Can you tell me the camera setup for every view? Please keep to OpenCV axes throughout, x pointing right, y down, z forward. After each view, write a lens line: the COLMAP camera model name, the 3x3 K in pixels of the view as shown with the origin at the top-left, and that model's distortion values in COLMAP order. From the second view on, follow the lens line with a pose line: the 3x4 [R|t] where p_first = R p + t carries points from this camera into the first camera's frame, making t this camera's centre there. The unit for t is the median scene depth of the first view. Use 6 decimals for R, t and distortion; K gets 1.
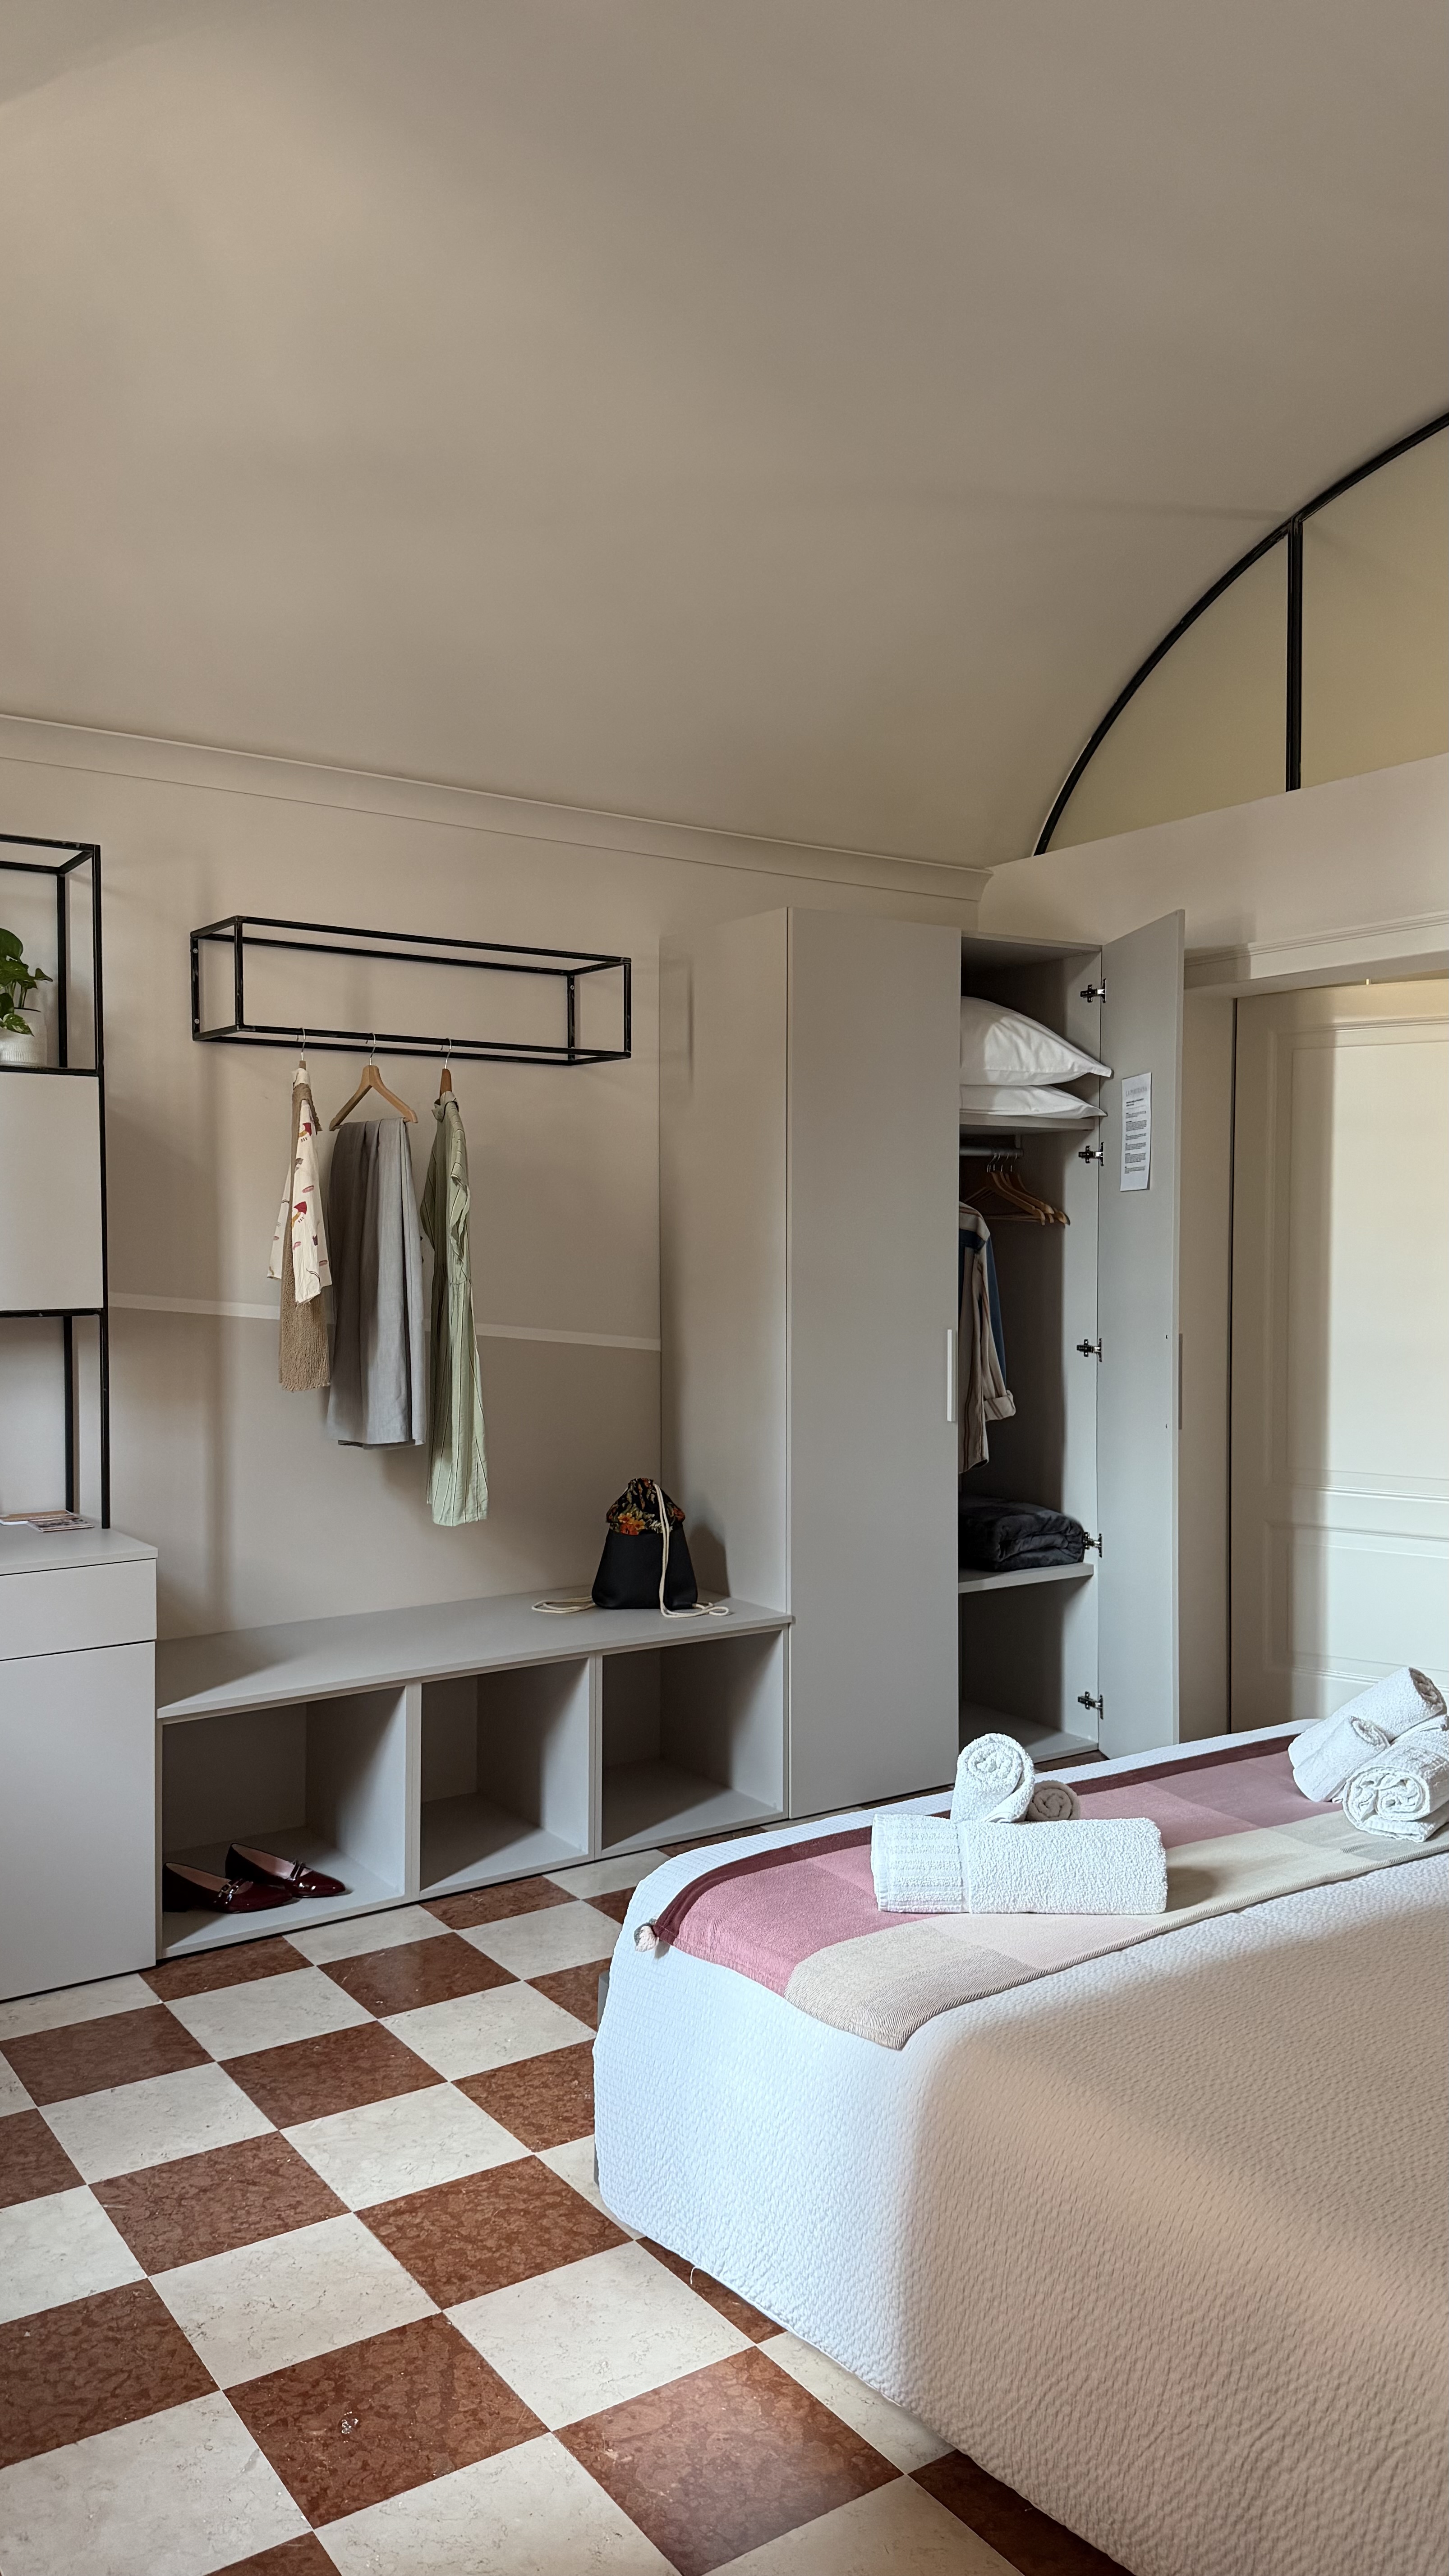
lens RADIAL K [[1873.1, 0, 724.5], [0, 1873.1, 1288.0], [0, 0, 1]] dist [0.001082, -0.000121]
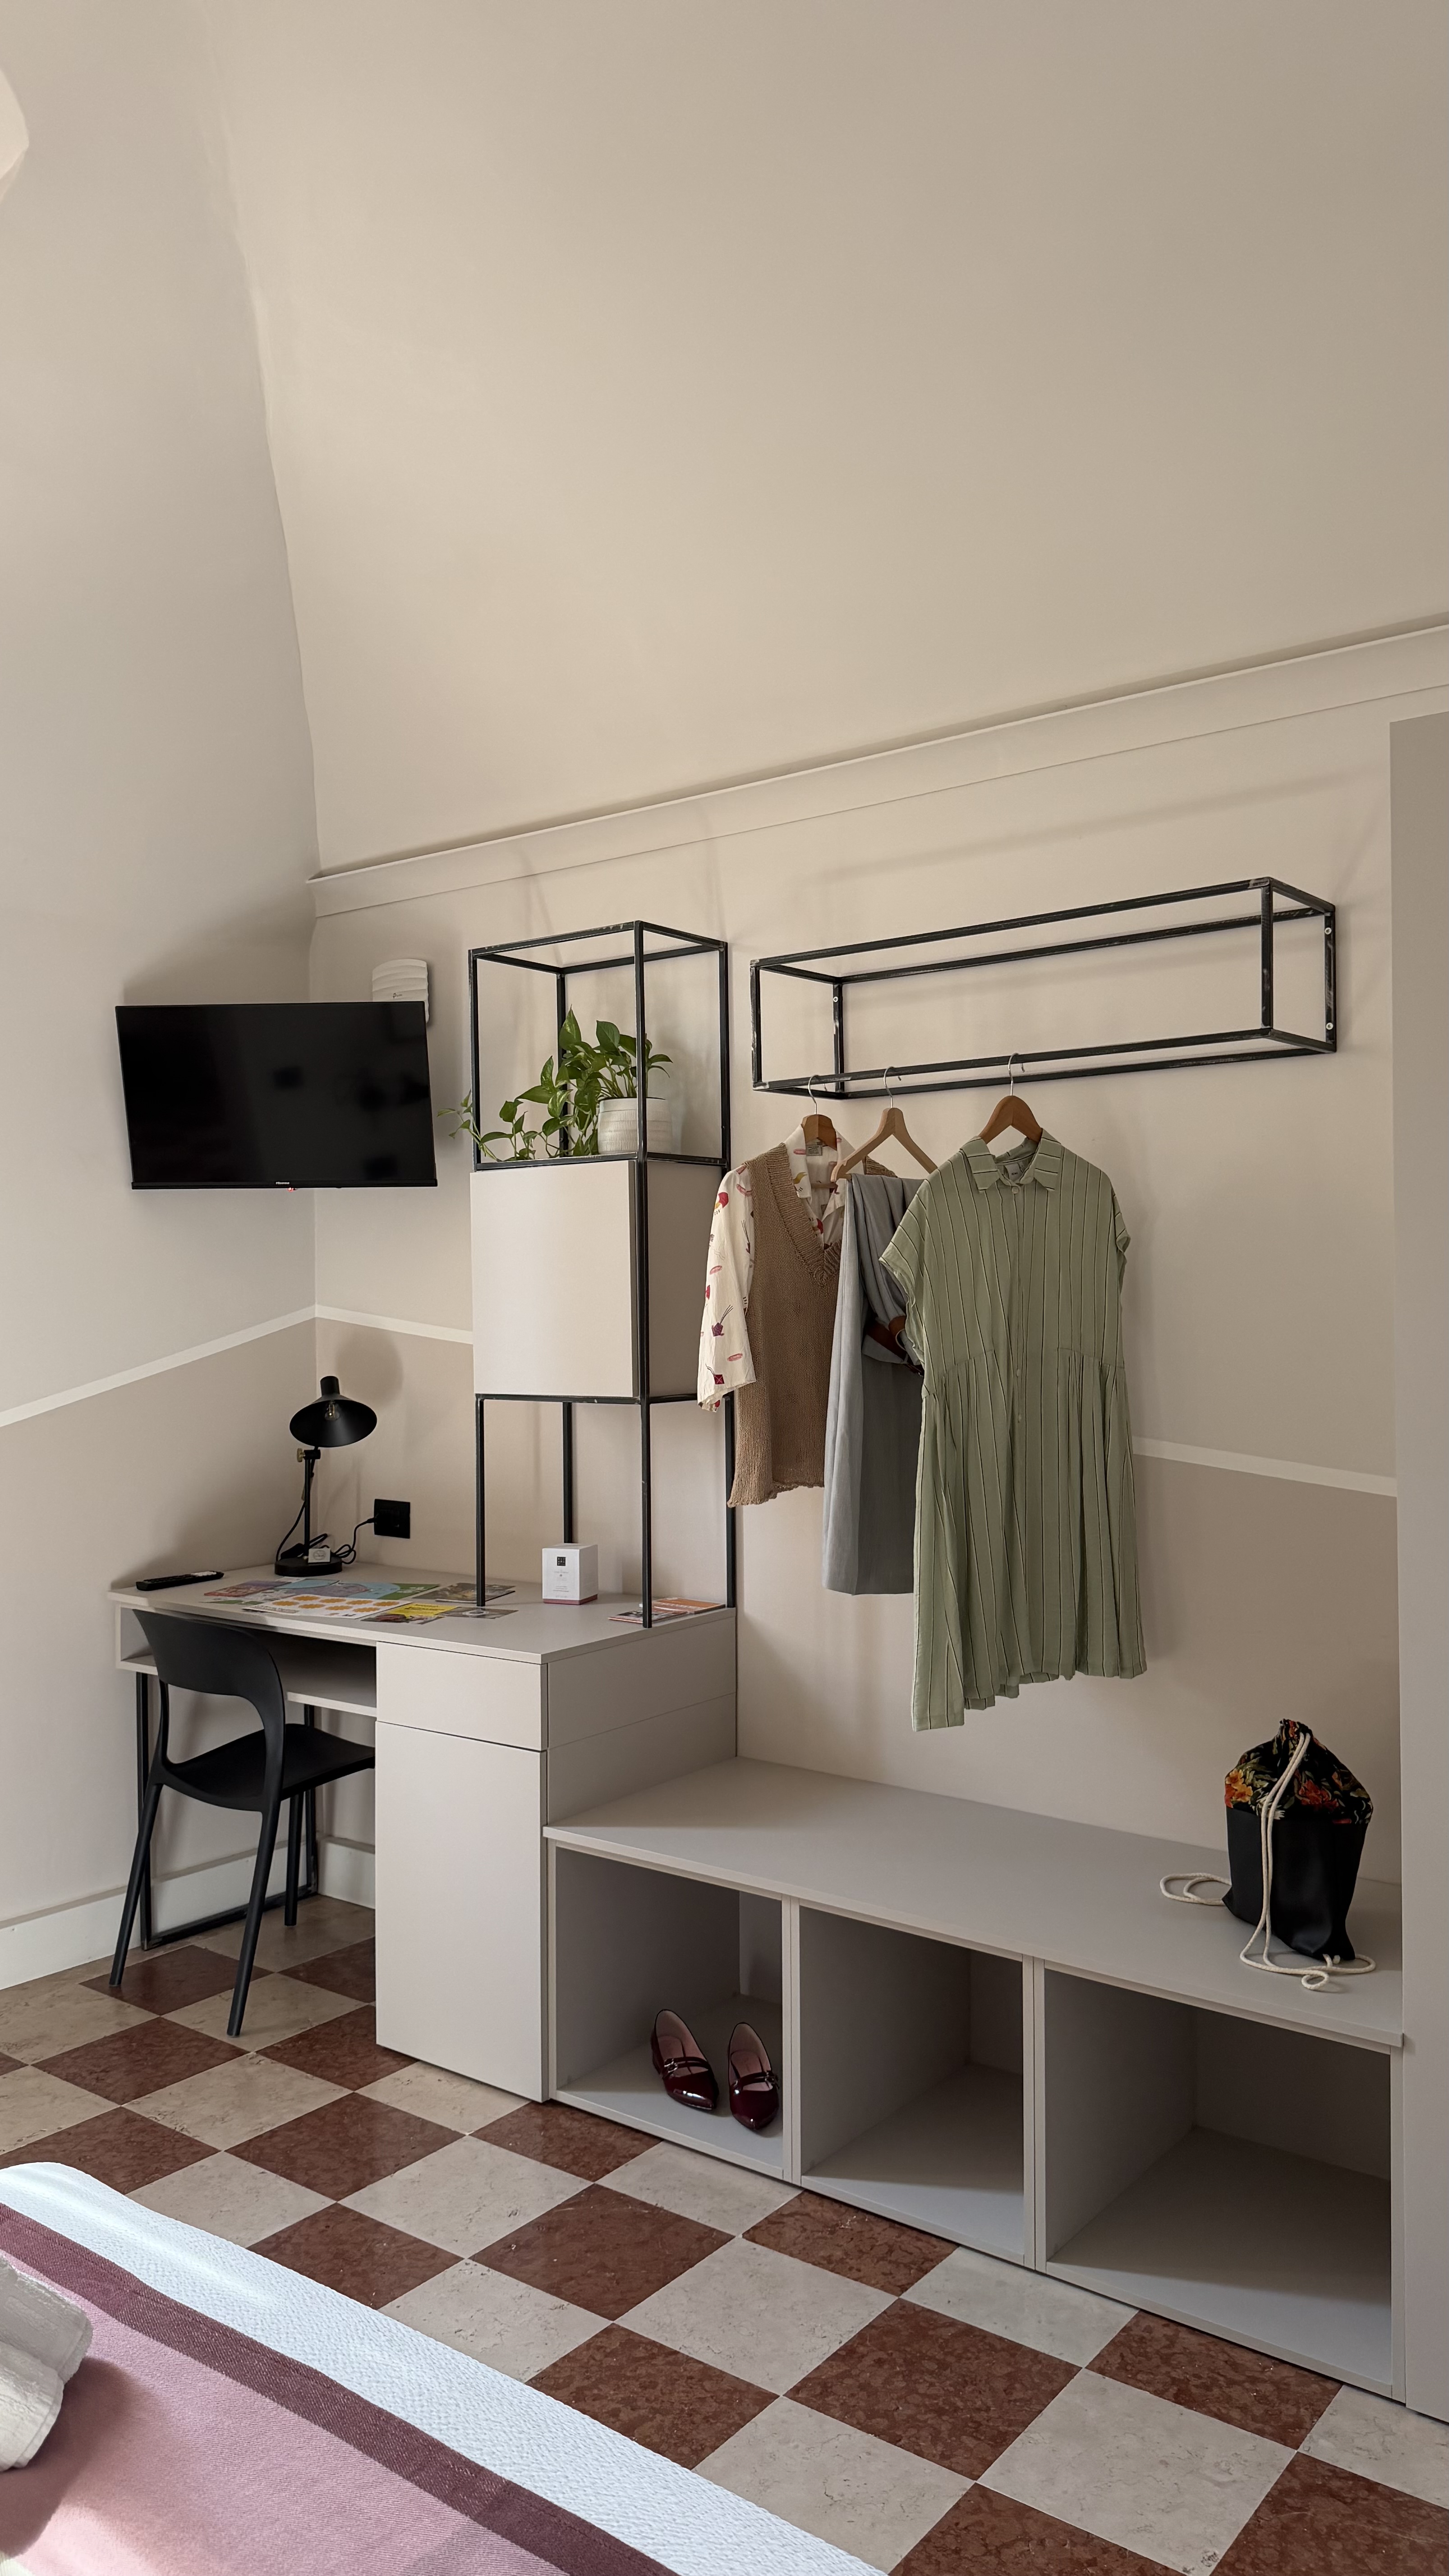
lens RADIAL K [[1830.2, 0, 724.5], [0, 1830.2, 1288.0], [0, 0, 1]] dist [-0.000576, 0.000251]
pose [[0.324880, 0.001105, -0.945755, 0.584414], [-0.029461, 0.999526, -0.008953, -0.039078], [0.945296, 0.030772, 0.324759, 0.769584]]
